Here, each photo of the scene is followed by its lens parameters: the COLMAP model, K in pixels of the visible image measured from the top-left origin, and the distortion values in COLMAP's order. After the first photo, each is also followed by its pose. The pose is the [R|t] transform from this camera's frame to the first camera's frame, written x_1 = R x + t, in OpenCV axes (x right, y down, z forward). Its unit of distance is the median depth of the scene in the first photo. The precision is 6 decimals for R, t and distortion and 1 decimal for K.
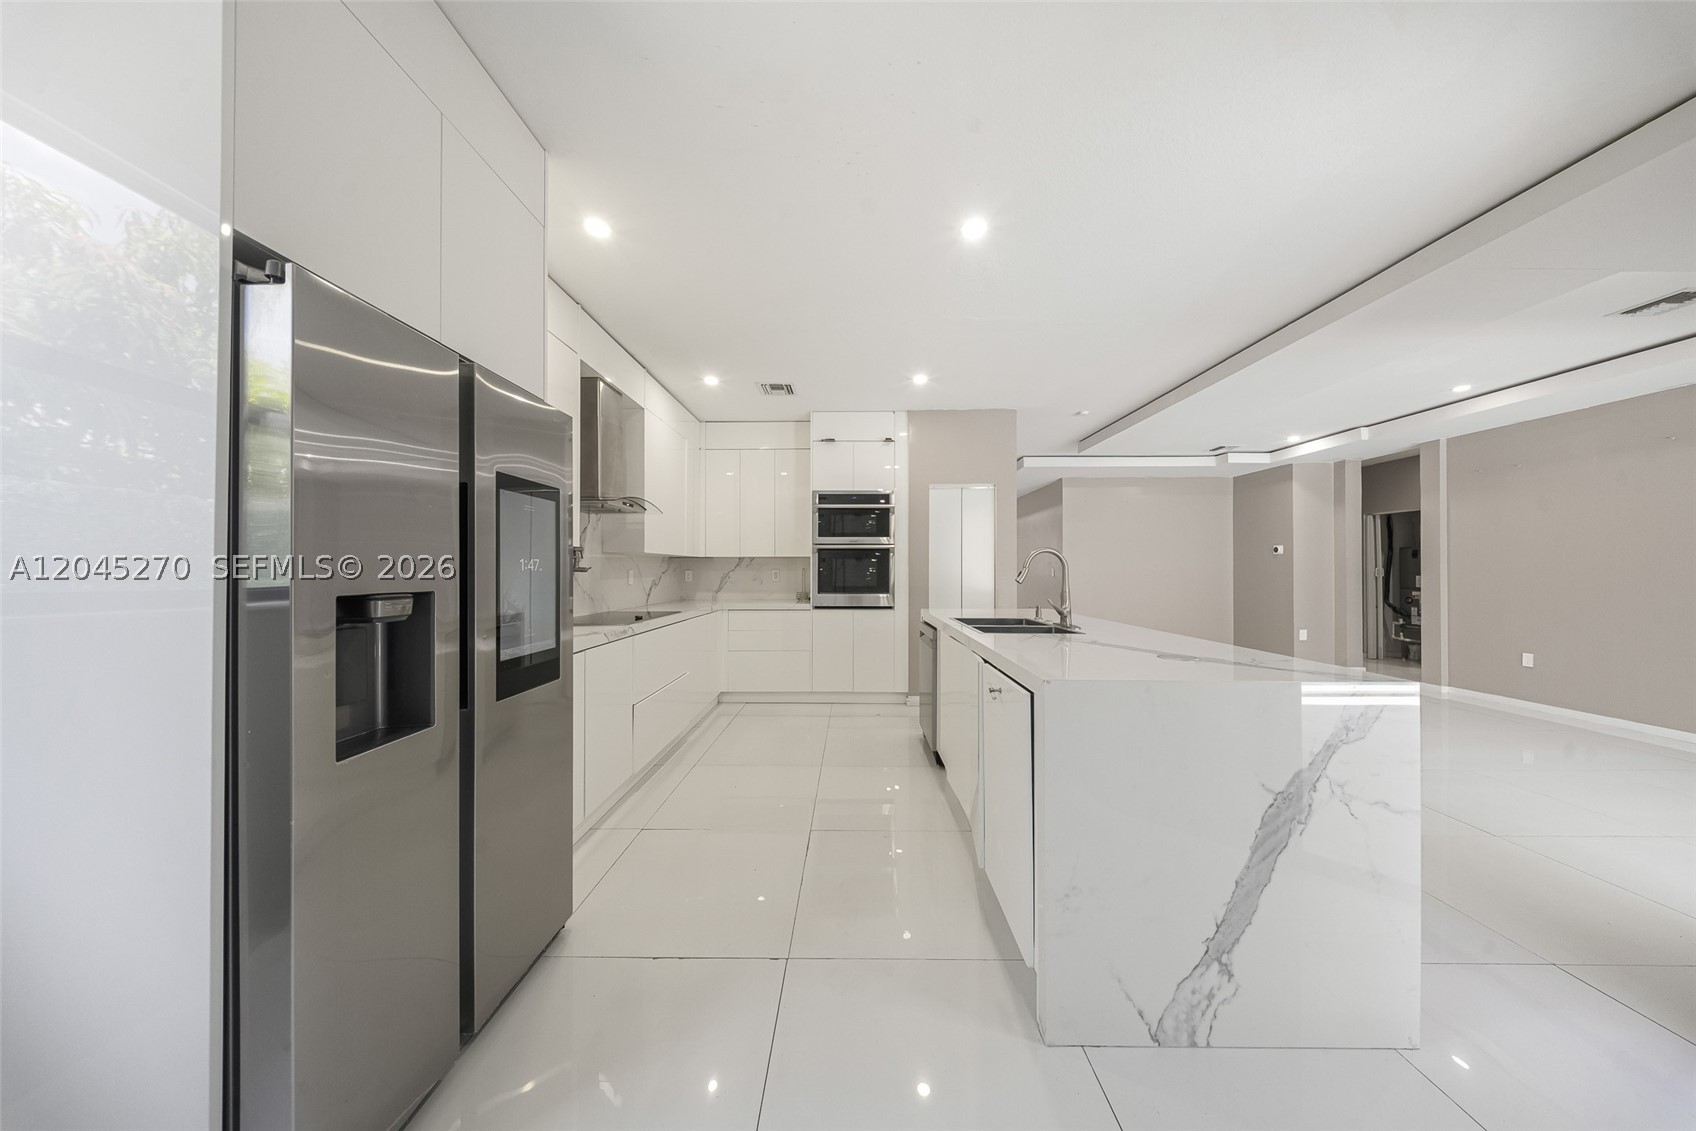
lens RADIAL K [[513.3, 0, 847.1], [0, 513.3, 567.3], [0, 0, 1]] dist [-0.001515, -0.000270]
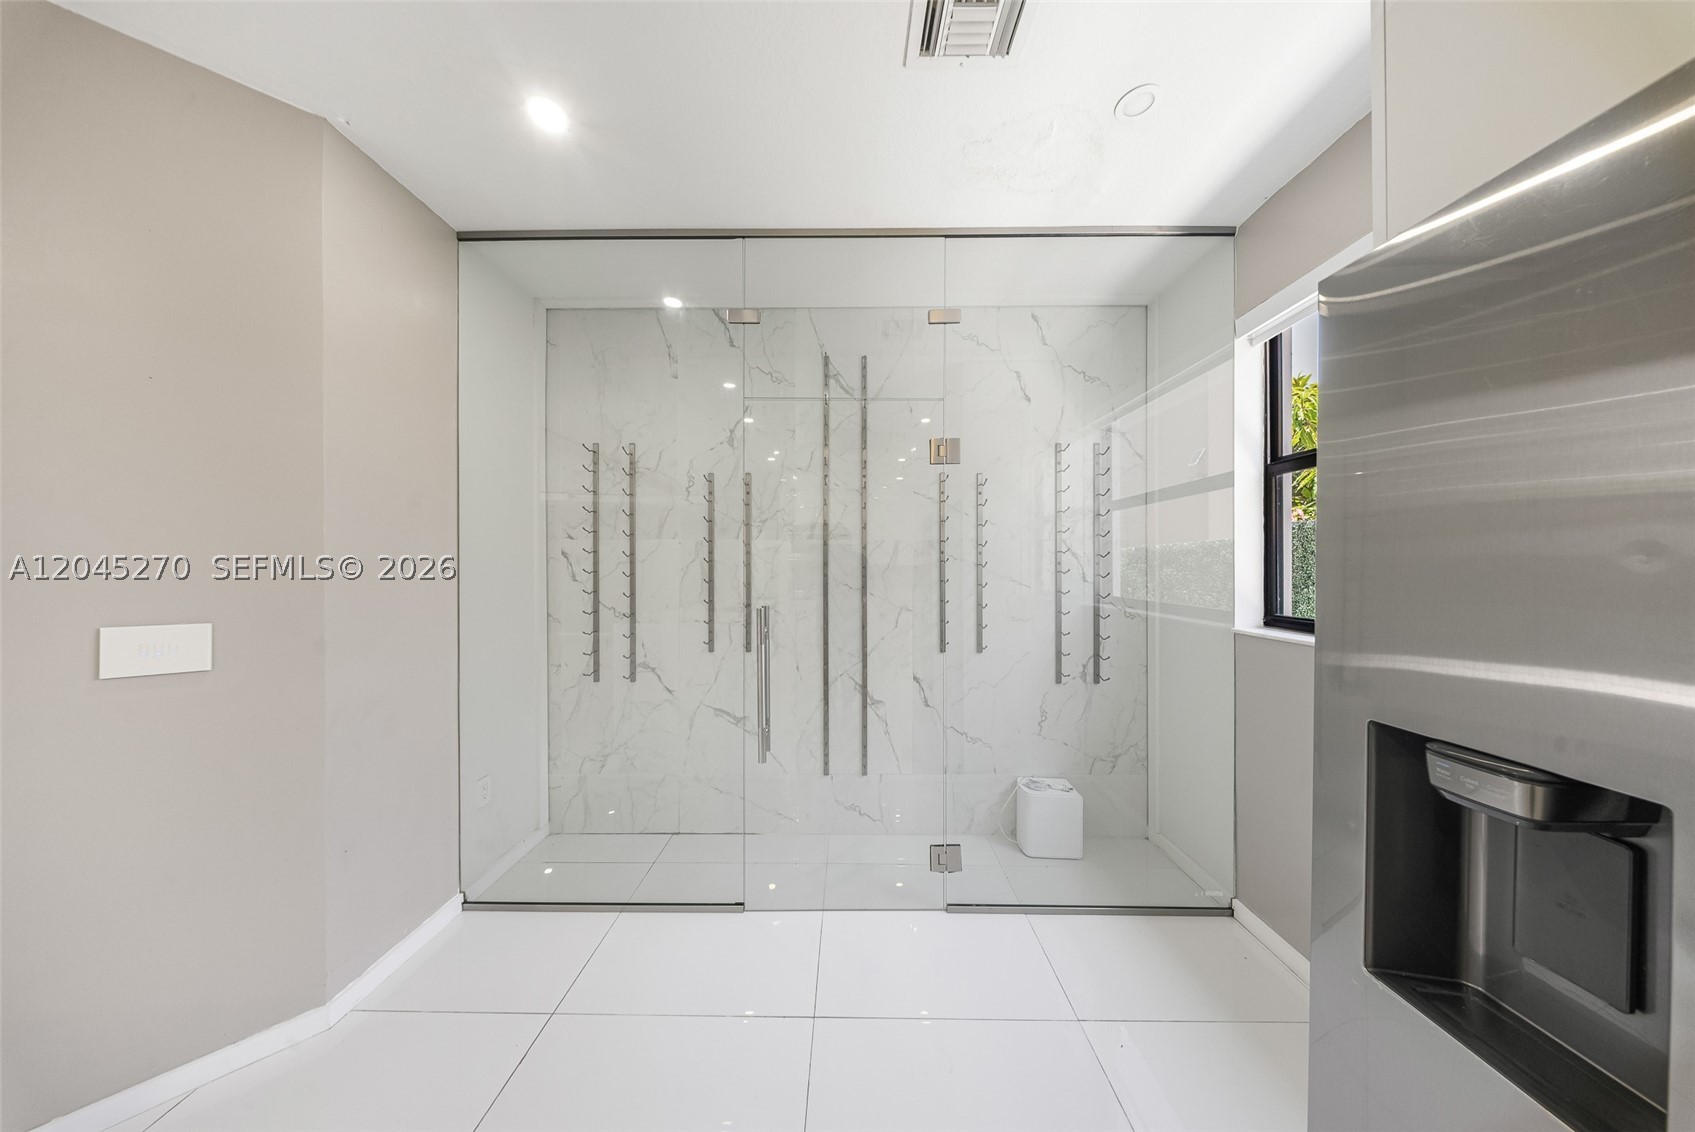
lens RADIAL K [[507.9, 0, 846.4], [0, 507.9, 566.4], [0, 0, 1]] dist [0.001559, -0.000072]
pose [[-0.999989, 0.000002, -0.004641, -0.065744], [0.000026, 0.999987, -0.005056, -0.028808], [0.004641, -0.005056, -0.999976, 0.336973]]
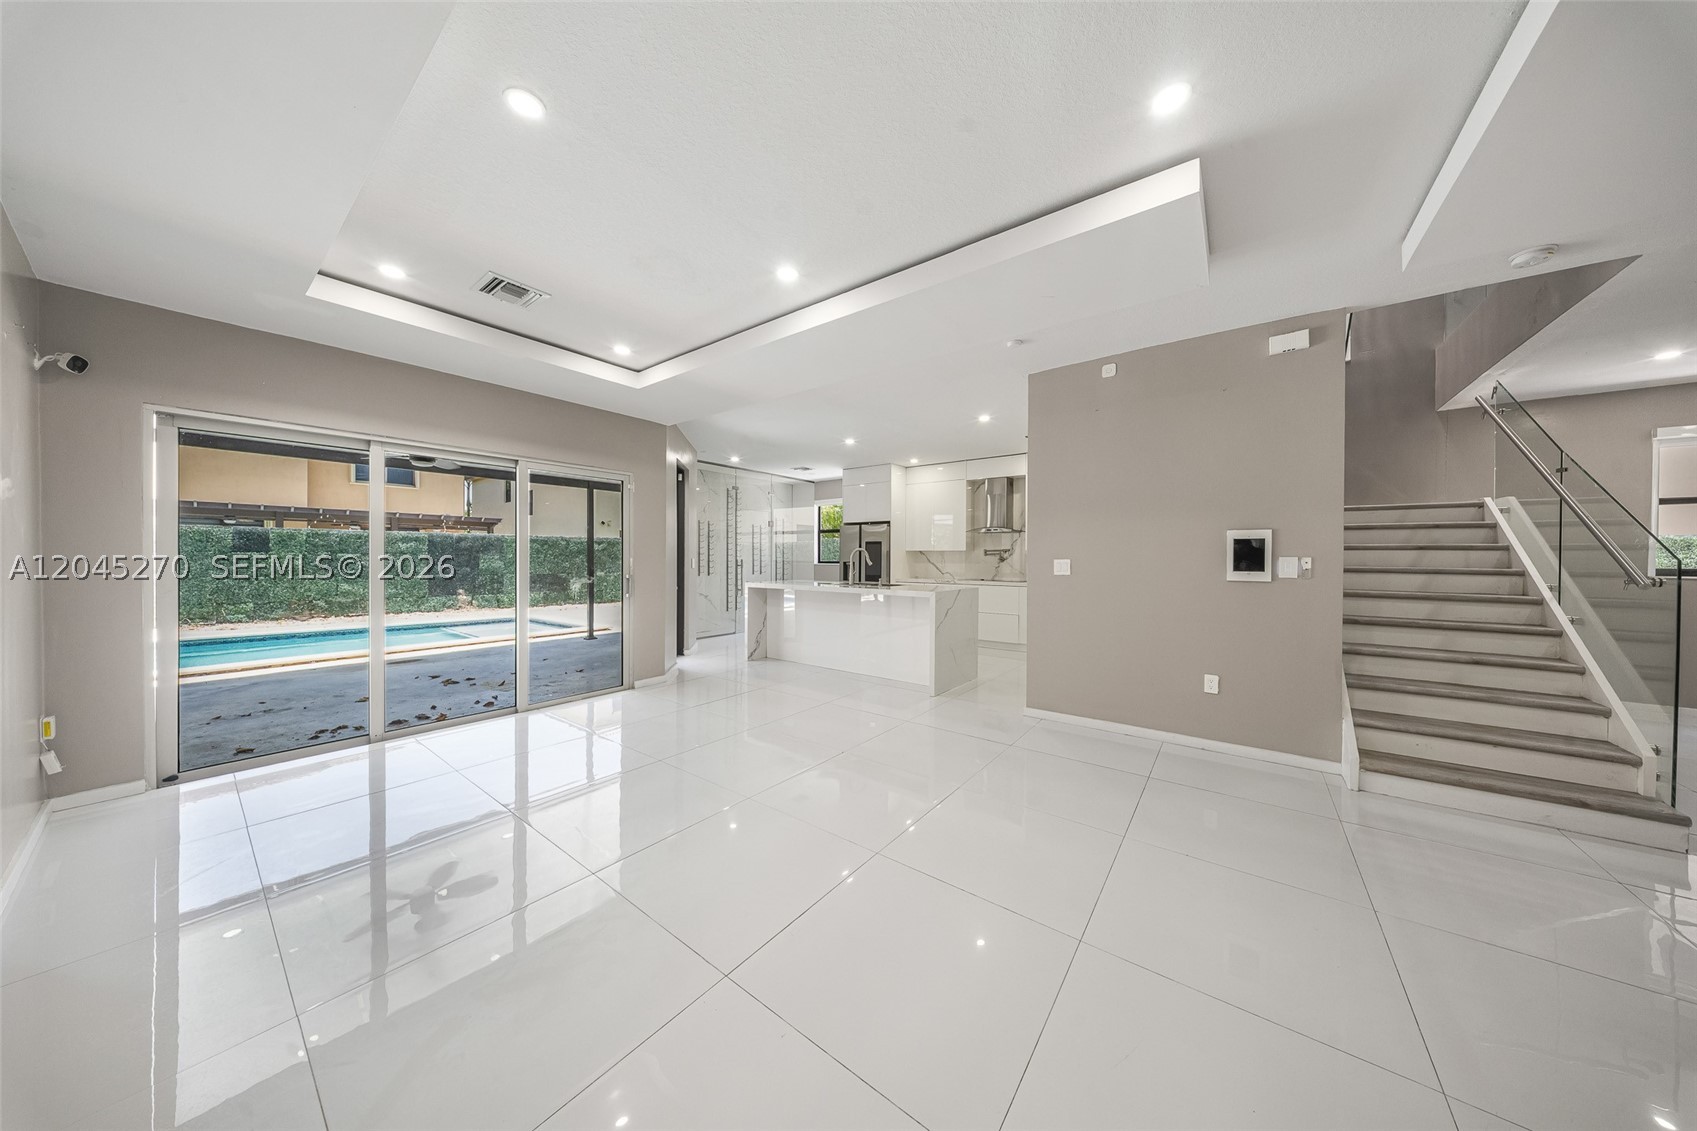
lens RADIAL K [[508.5, 0, 847.4], [0, 508.5, 565.9], [0, 0, 1]] dist [0.001559, -0.000072]
pose [[-0.596903, 0.009893, -0.802253, 1.199918], [-0.000368, 0.999921, 0.012603, 0.004205], [0.802314, 0.007818, -0.596852, 1.266859]]
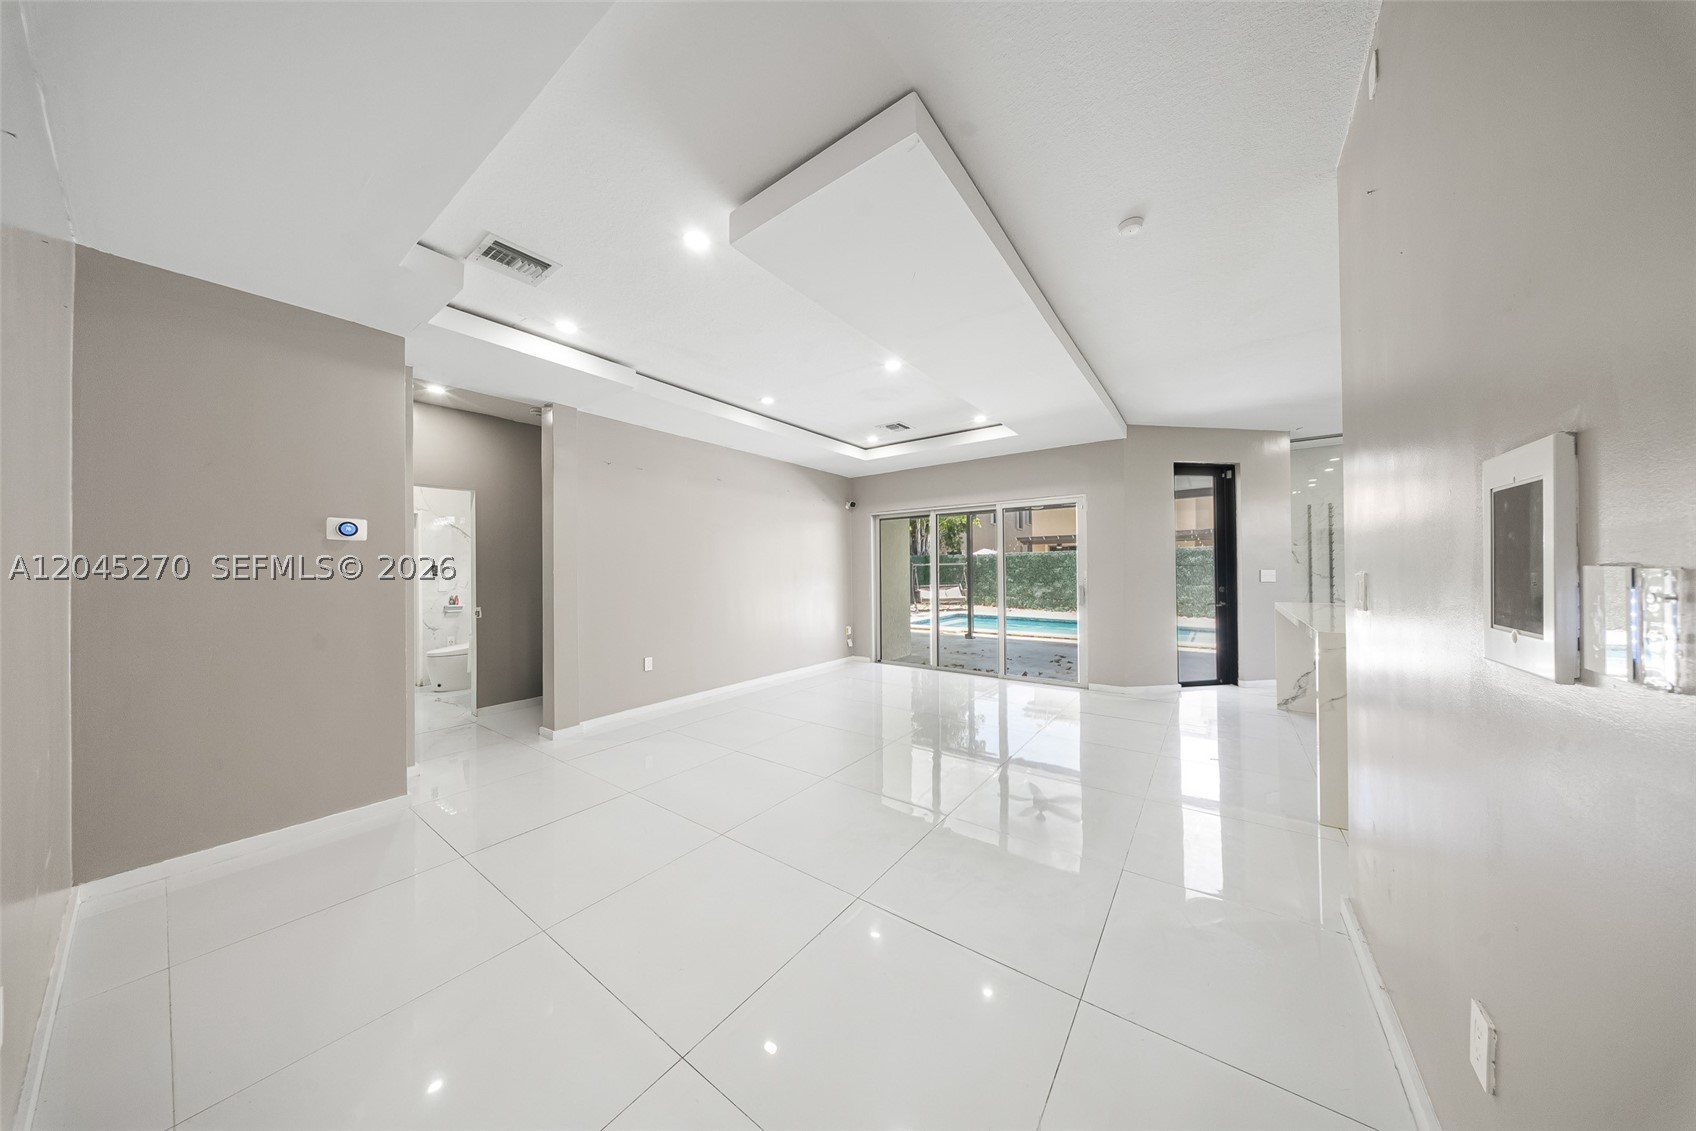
lens RADIAL K [[508.2, 0, 846.9], [0, 508.2, 565.9], [0, 0, 1]] dist [0.001559, -0.000072]
pose [[-0.814913, 0.011011, 0.579479, 0.415345], [0.004952, 0.999915, -0.012037, 0.002042], [-0.579563, -0.006940, -0.814898, 1.538317]]
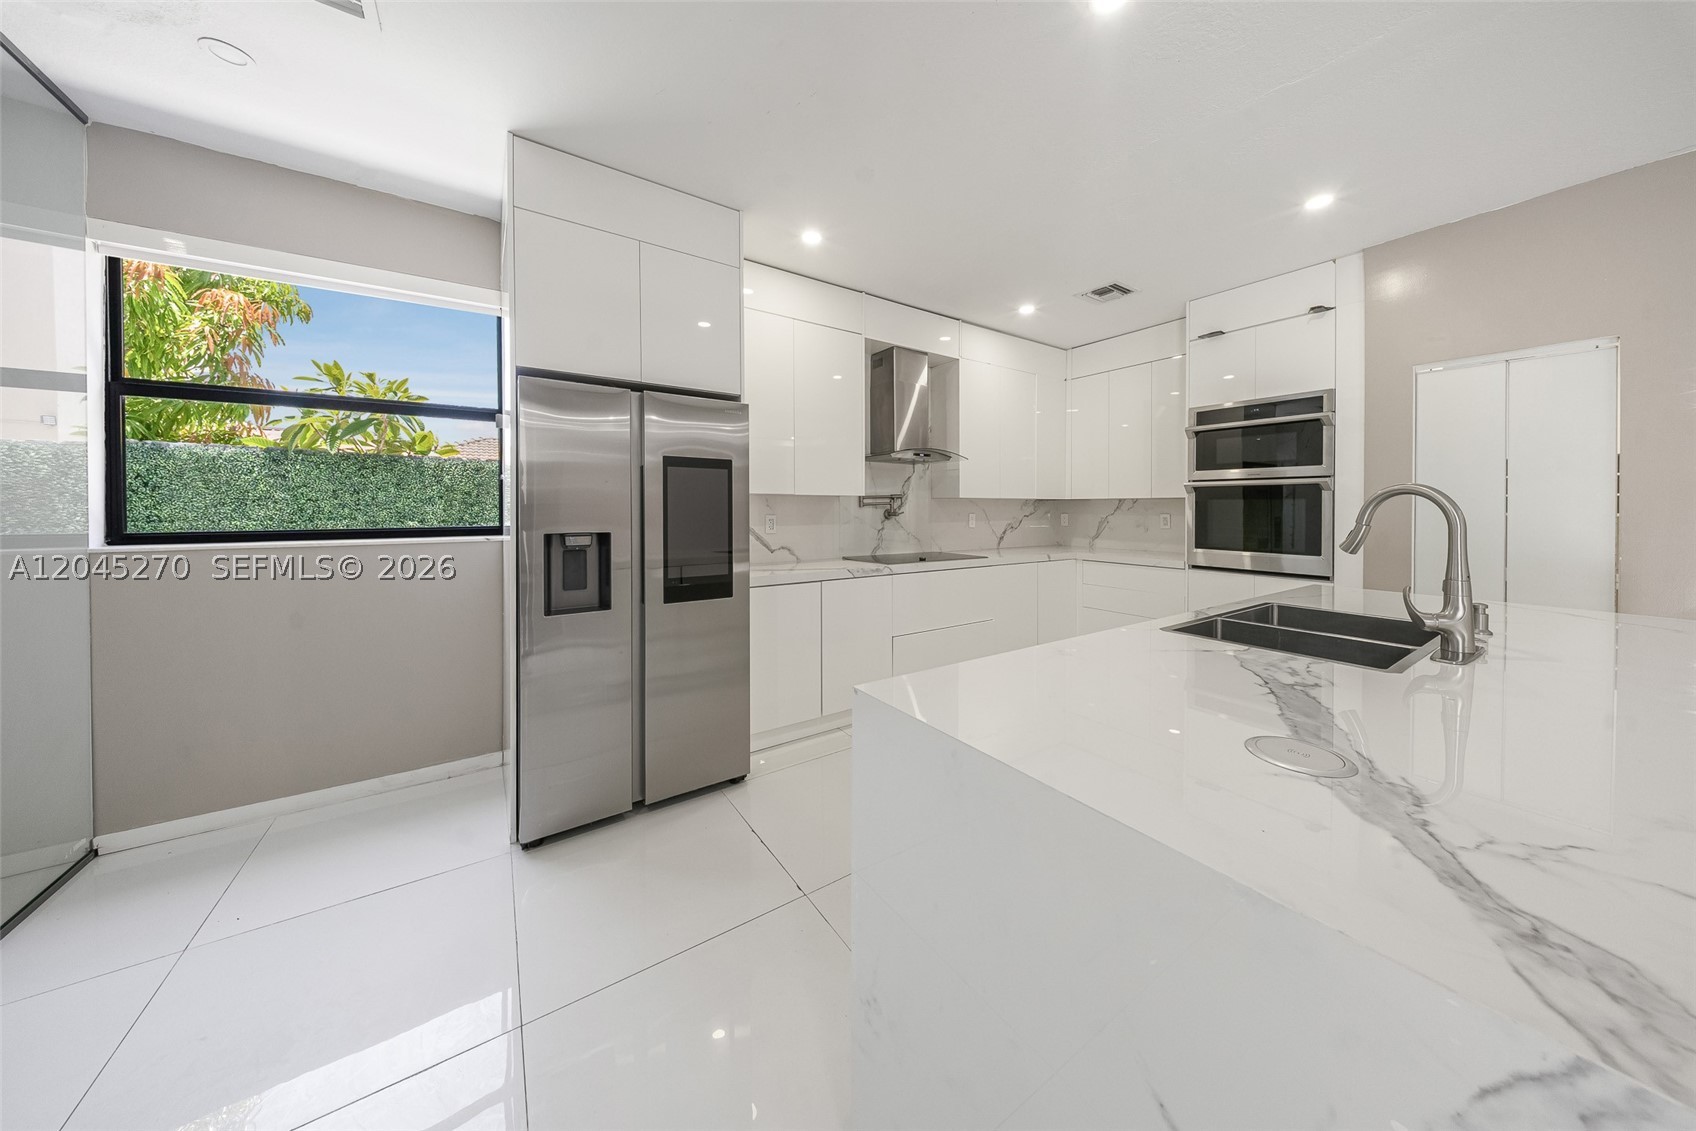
lens RADIAL K [[529.3, 0, 847.7], [0, 529.3, 508.8], [0, 0, 1]] dist [-0.000391, -0.000072]
pose [[0.570821, 0.004103, -0.821064, 0.282378], [0.002242, 0.999976, 0.006555, -0.011129], [0.821071, -0.005583, 0.570798, 0.160964]]
